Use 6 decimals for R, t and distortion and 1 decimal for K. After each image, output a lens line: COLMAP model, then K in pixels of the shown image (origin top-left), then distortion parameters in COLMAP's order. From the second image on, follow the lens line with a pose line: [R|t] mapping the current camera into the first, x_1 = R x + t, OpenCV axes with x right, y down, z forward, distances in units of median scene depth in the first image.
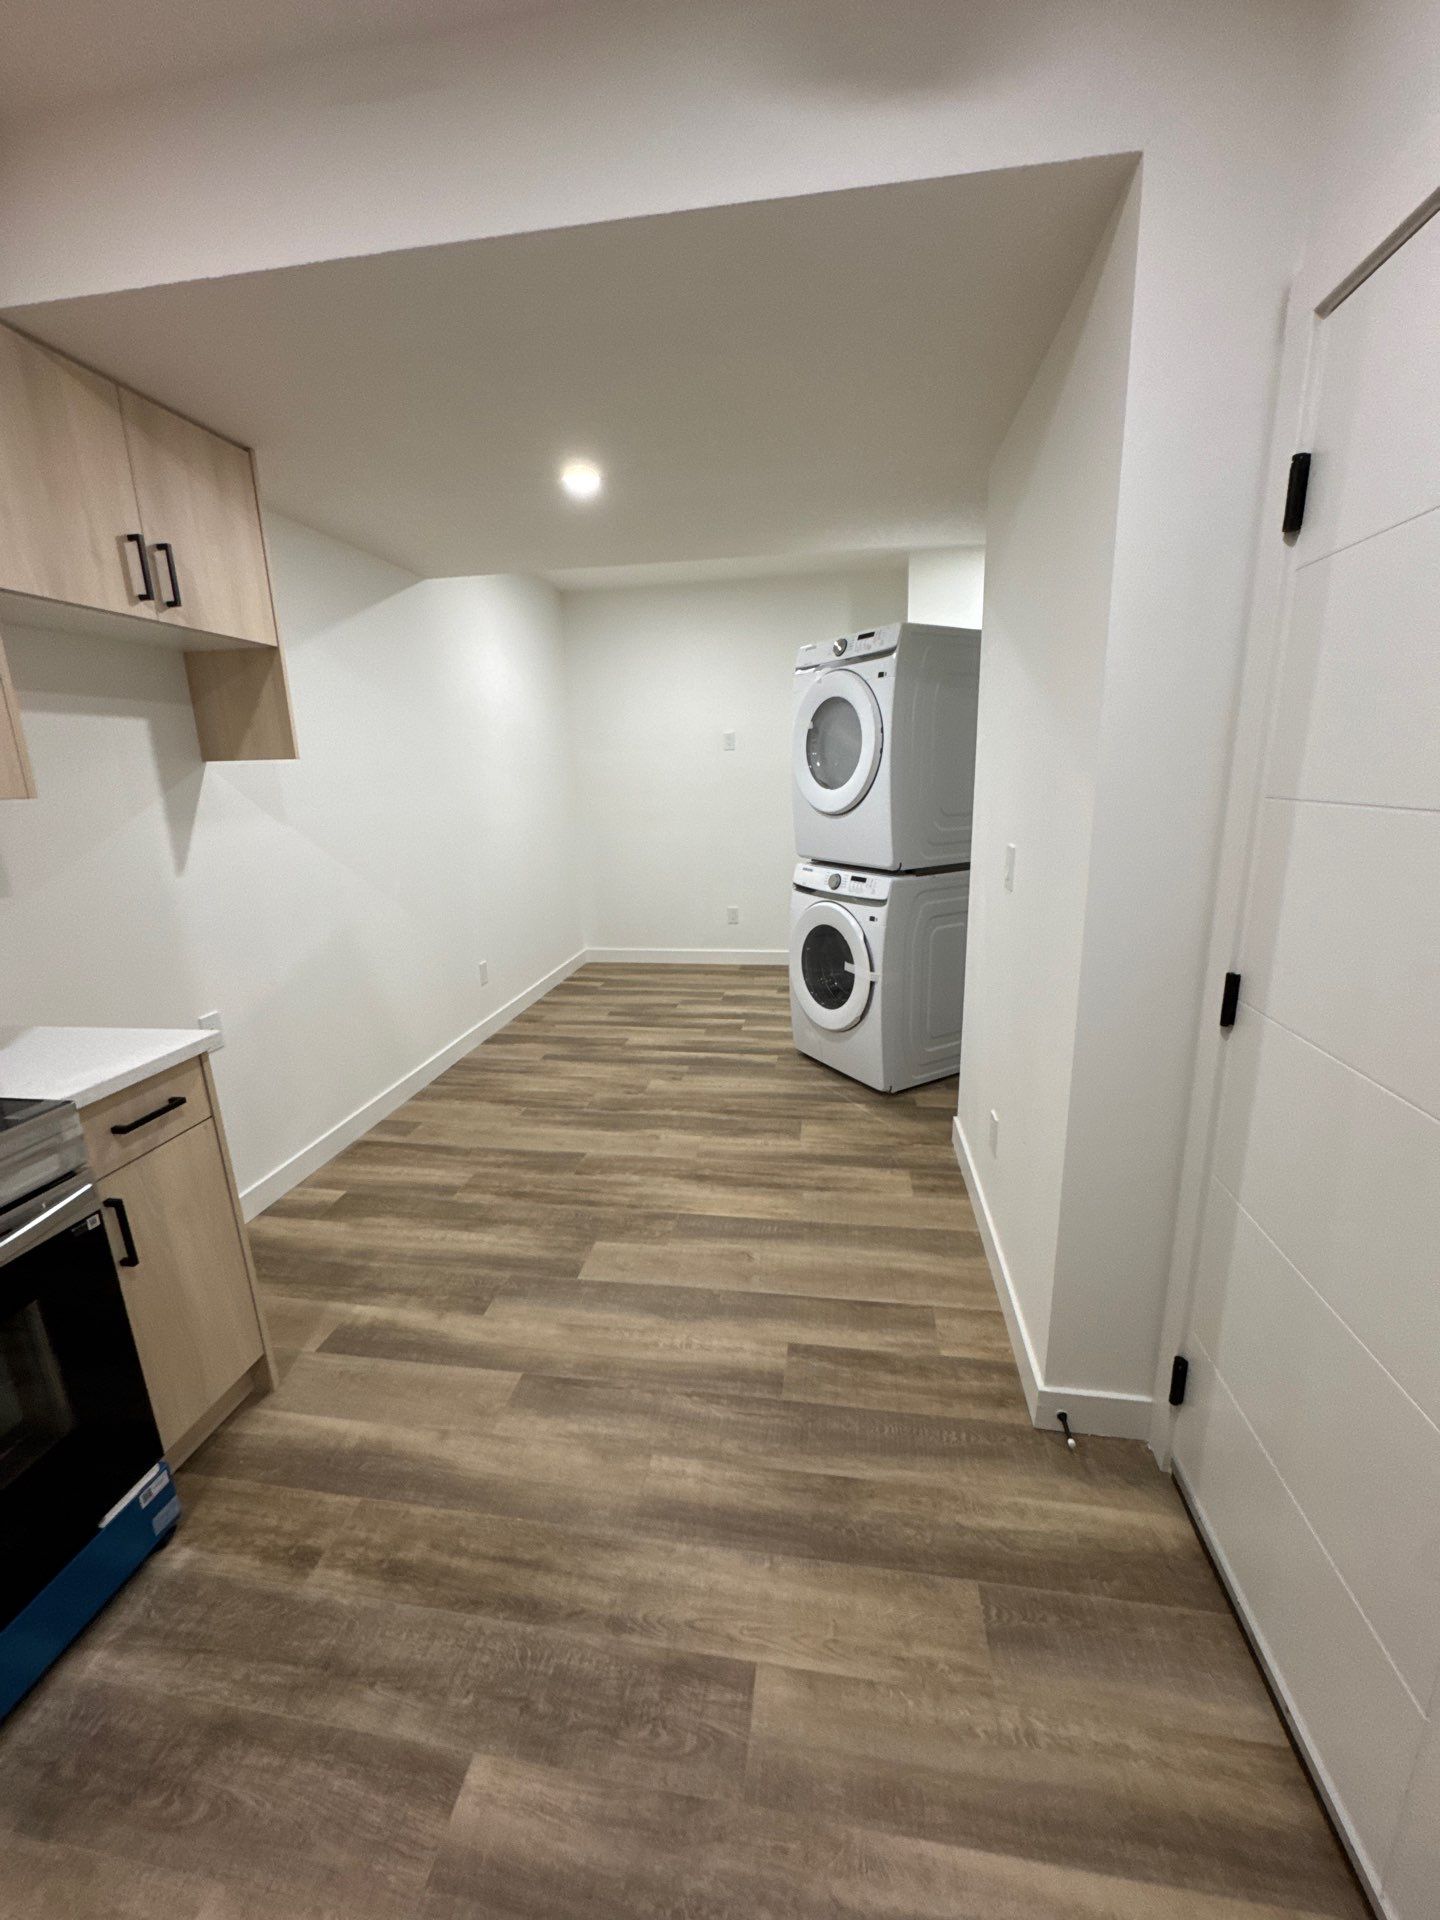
lens RADIAL K [[764.2, 0, 725.7], [0, 764.2, 956.0], [0, 0, 1]] dist [-0.000046, 0.000062]
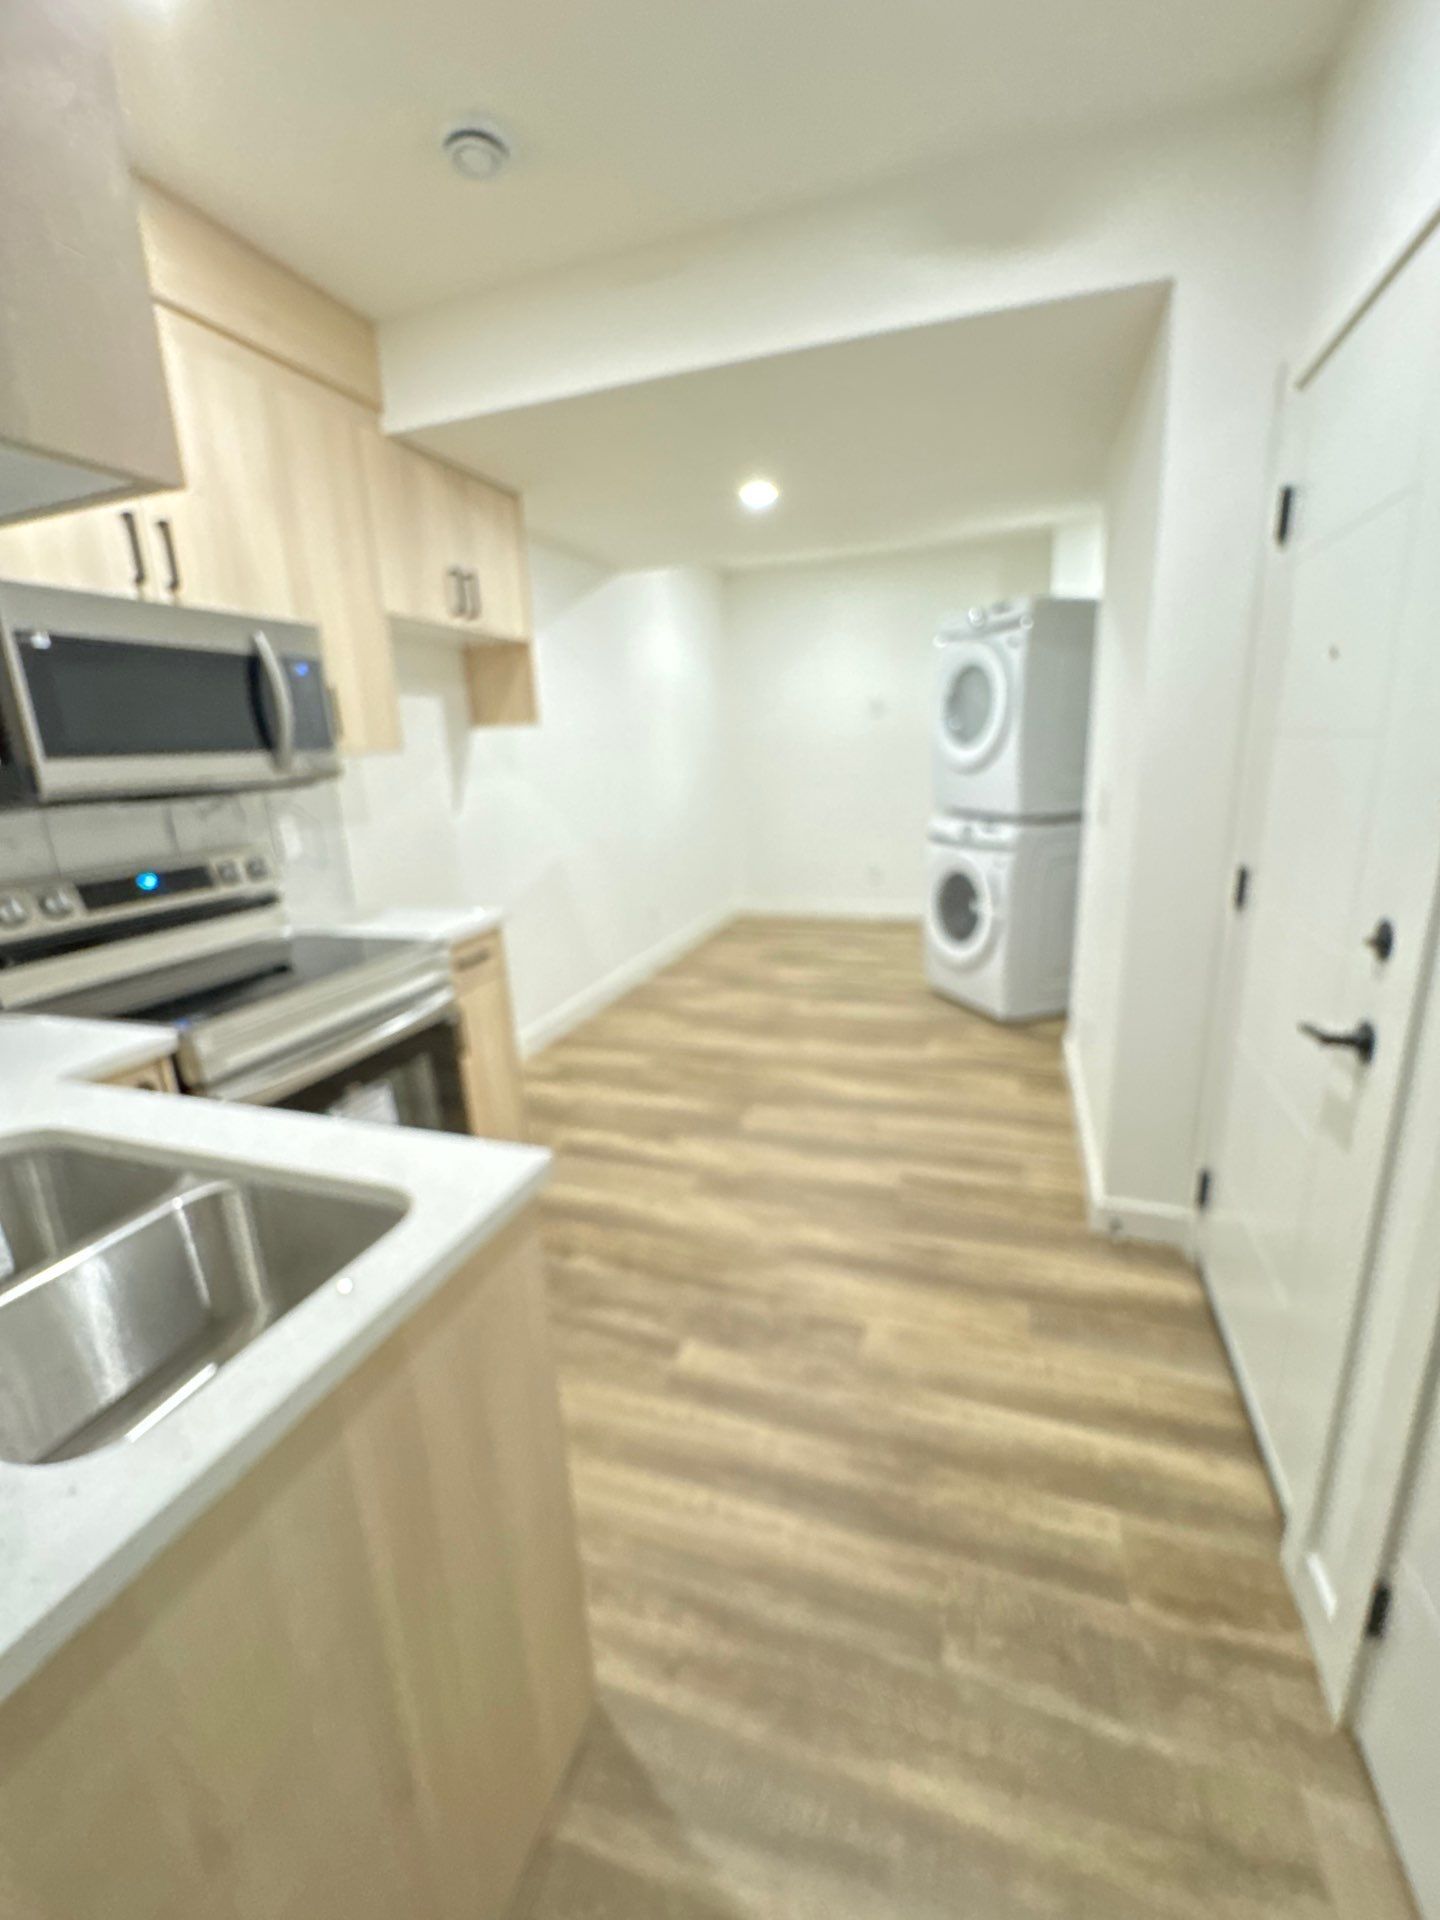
lens RADIAL K [[788.8, 0, 729.5], [0, 788.8, 959.8], [0, 0, 1]] dist [-0.014332, -0.000050]
pose [[0.984238, 0.032002, -0.173929, 0.010456], [-0.026689, 0.999105, 0.032802, 0.086139], [0.174824, -0.027643, 0.984212, -0.270060]]
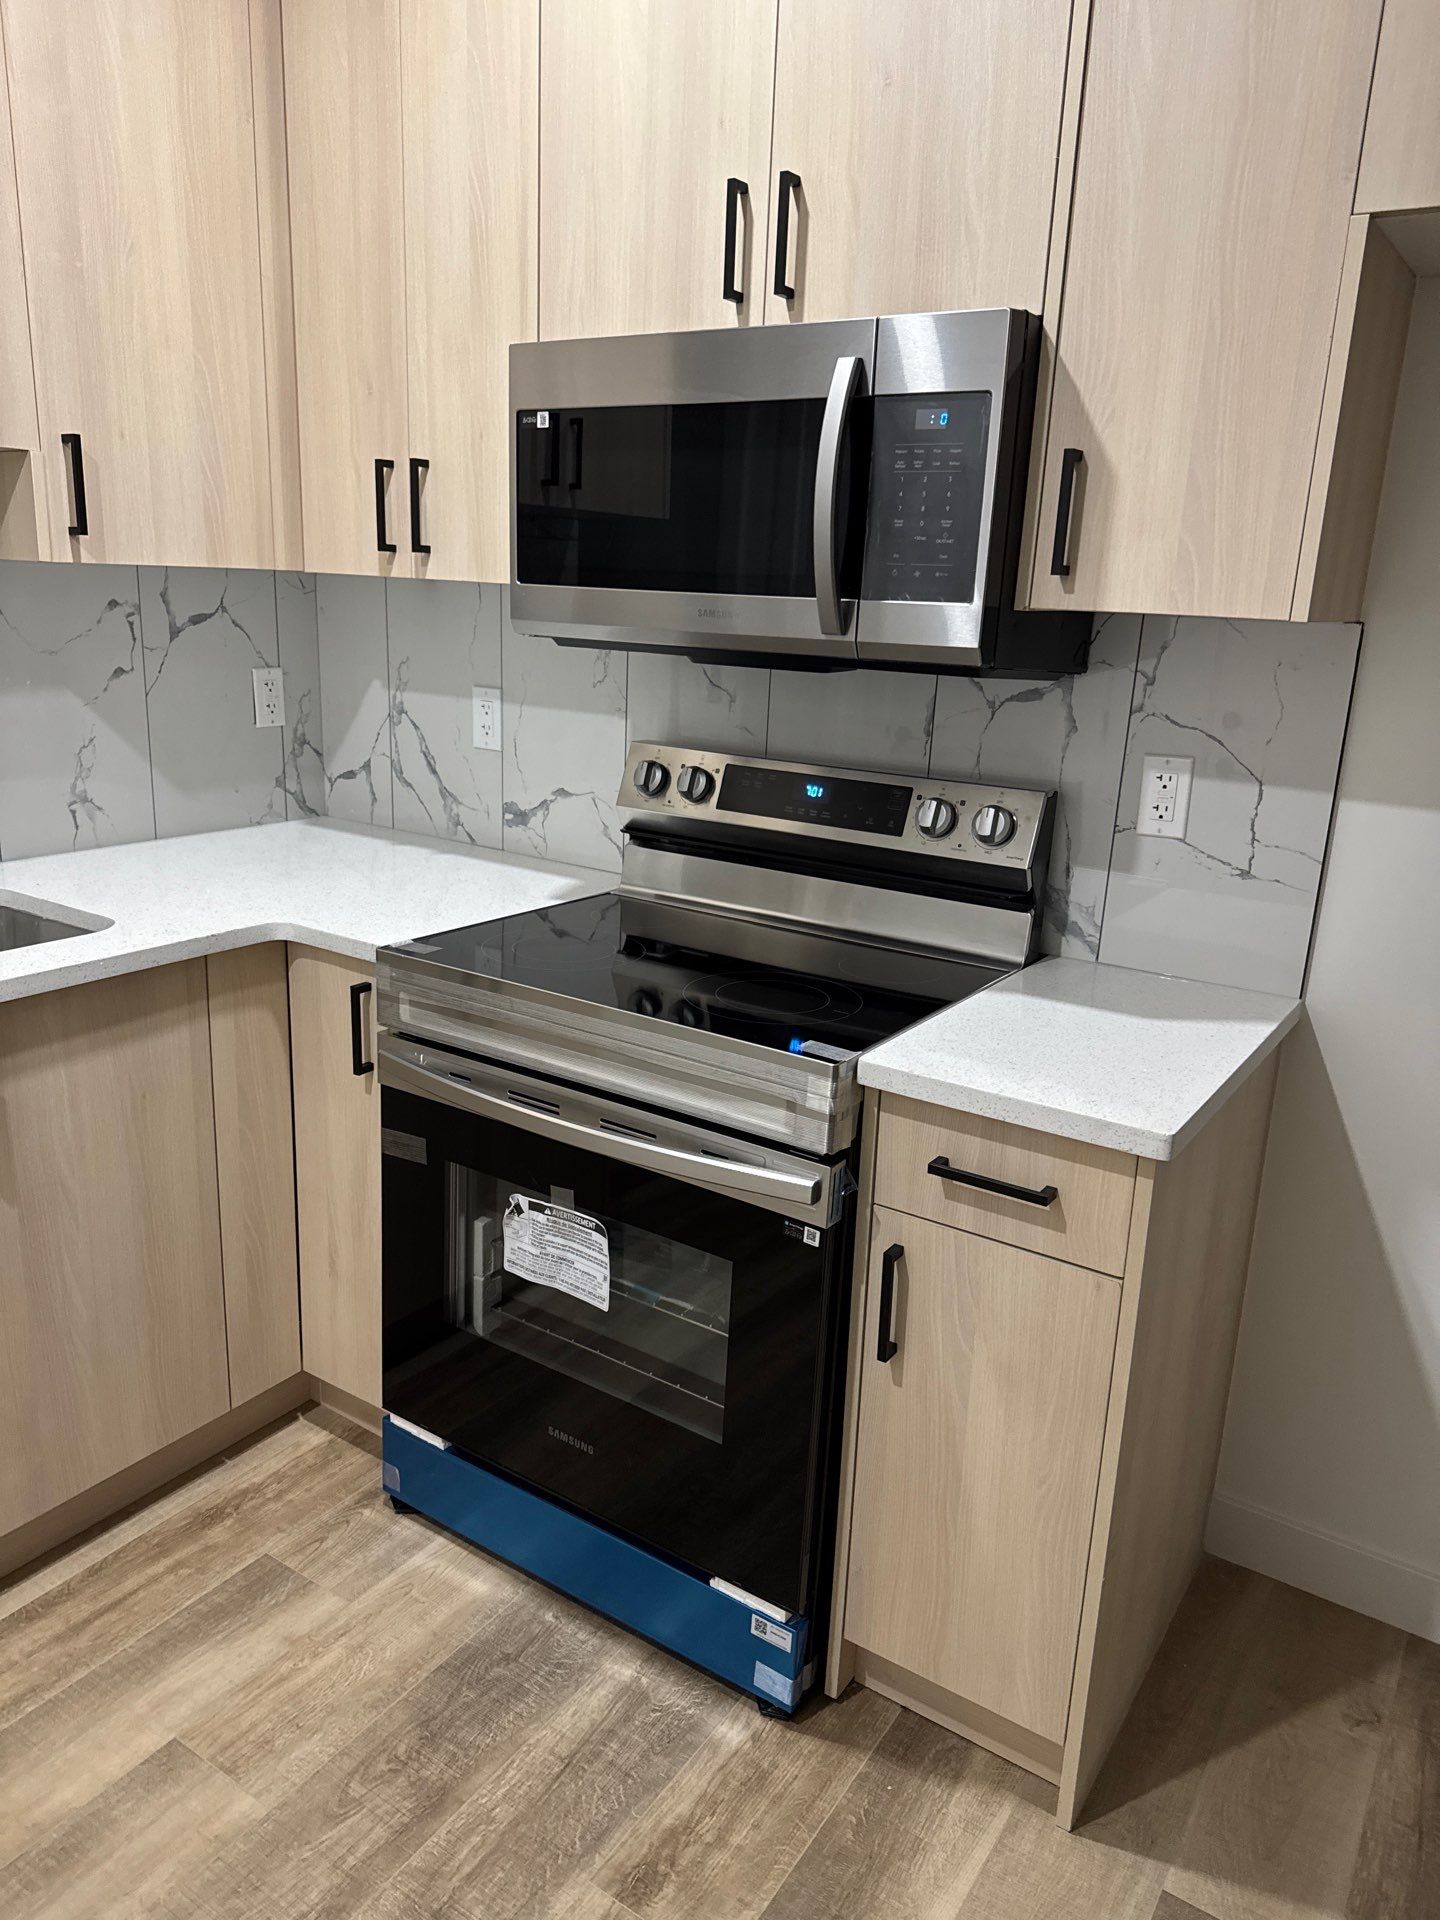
lens RADIAL K [[1380.3, 0, 720.0], [0, 1380.3, 960.0], [0, 0, 1]] dist [0.038777, -0.043510]
pose [[-0.424793, 0.257150, -0.868000, 0.106587], [-0.240052, 0.892490, 0.381885, -0.168376], [0.872884, 0.370587, -0.317394, 0.656227]]
